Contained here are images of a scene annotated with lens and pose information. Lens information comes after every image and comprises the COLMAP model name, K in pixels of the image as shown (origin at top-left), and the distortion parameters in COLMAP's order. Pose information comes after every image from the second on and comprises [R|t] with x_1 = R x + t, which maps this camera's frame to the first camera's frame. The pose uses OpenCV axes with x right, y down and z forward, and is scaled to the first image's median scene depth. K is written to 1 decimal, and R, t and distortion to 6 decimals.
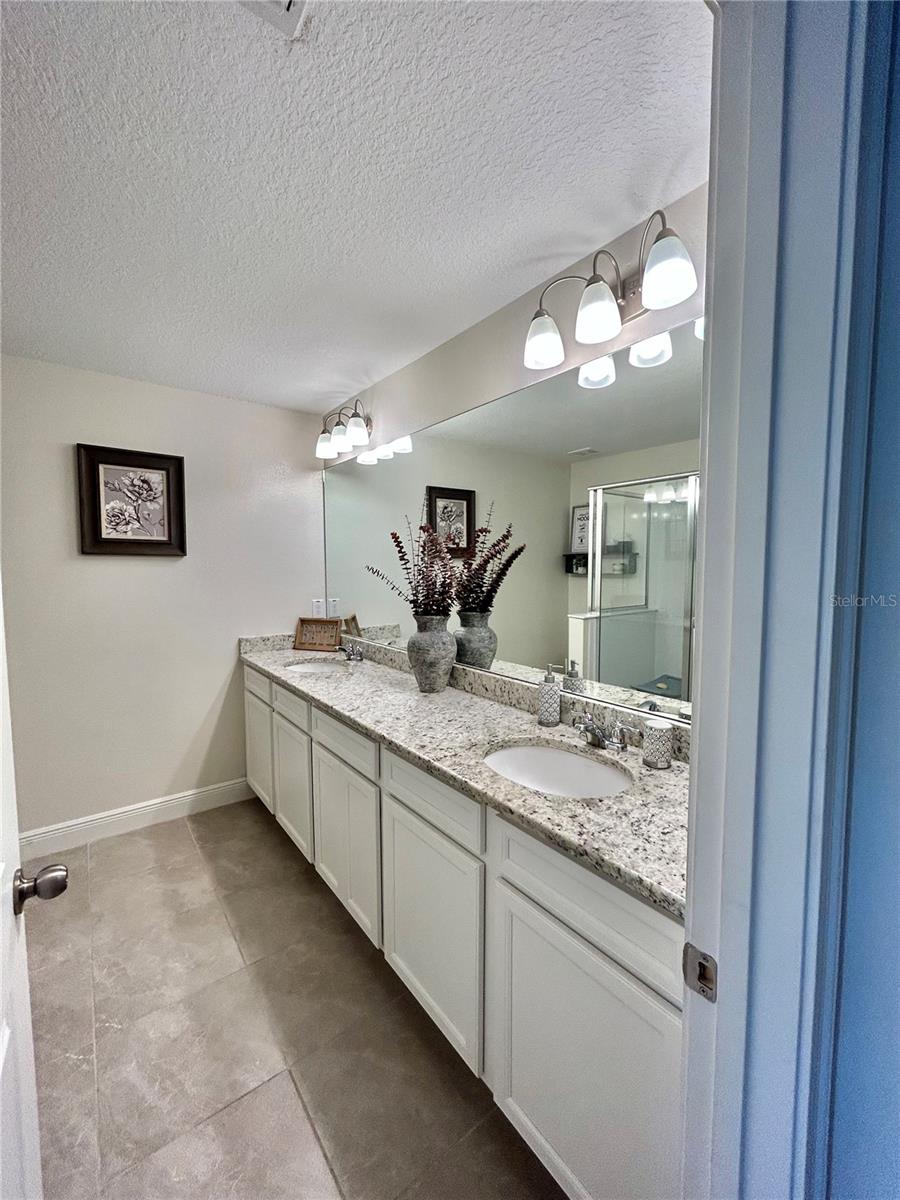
lens RADIAL K [[485.6, 0, 447.2], [0, 485.6, 598.3], [0, 0, 1]] dist [-0.000661, -0.000193]
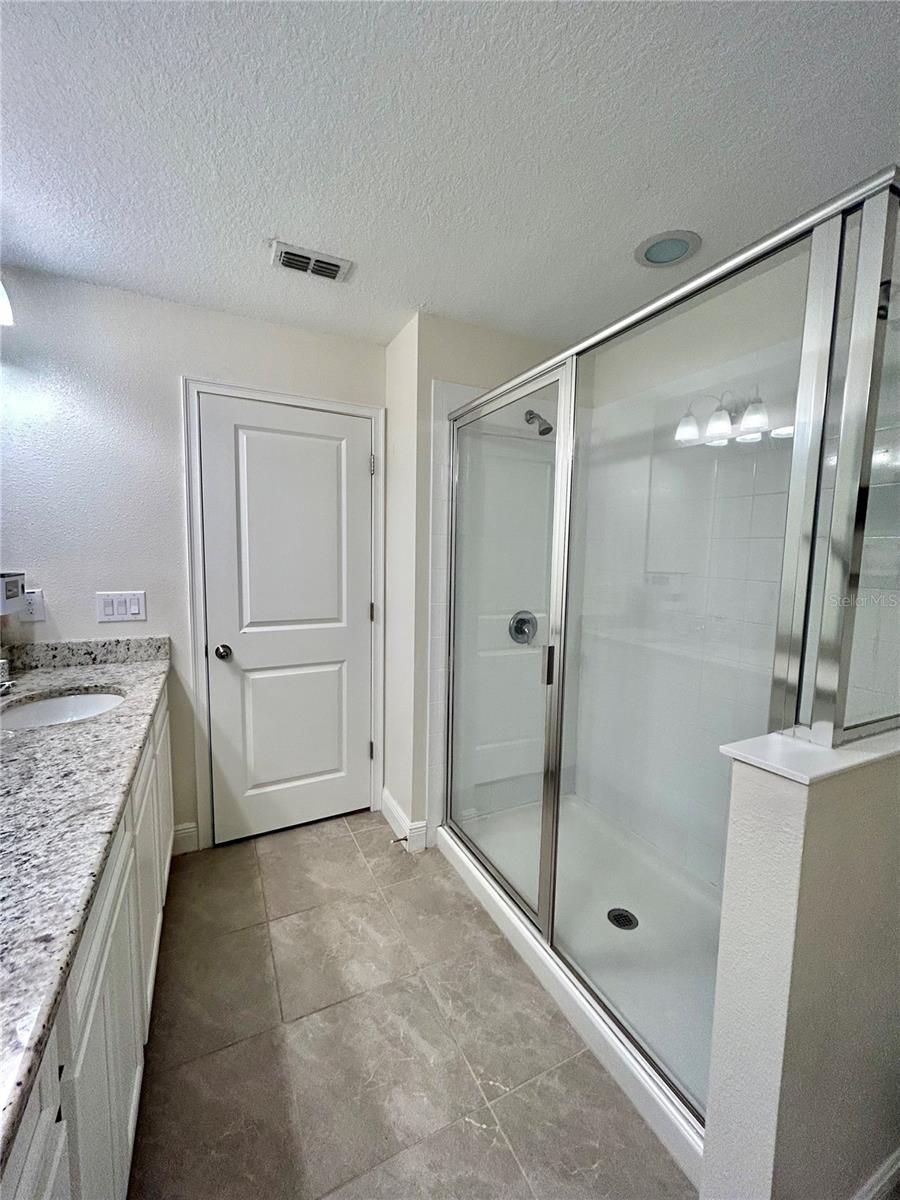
lens RADIAL K [[485.6, 0, 450.5], [0, 485.6, 599.1], [0, 0, 1]] dist [-0.000661, -0.000193]
pose [[-0.982306, -0.035354, 0.183914, -0.825737], [-0.004379, 0.986088, 0.166169, -0.093044], [-0.187230, 0.162423, -0.968795, 1.768391]]
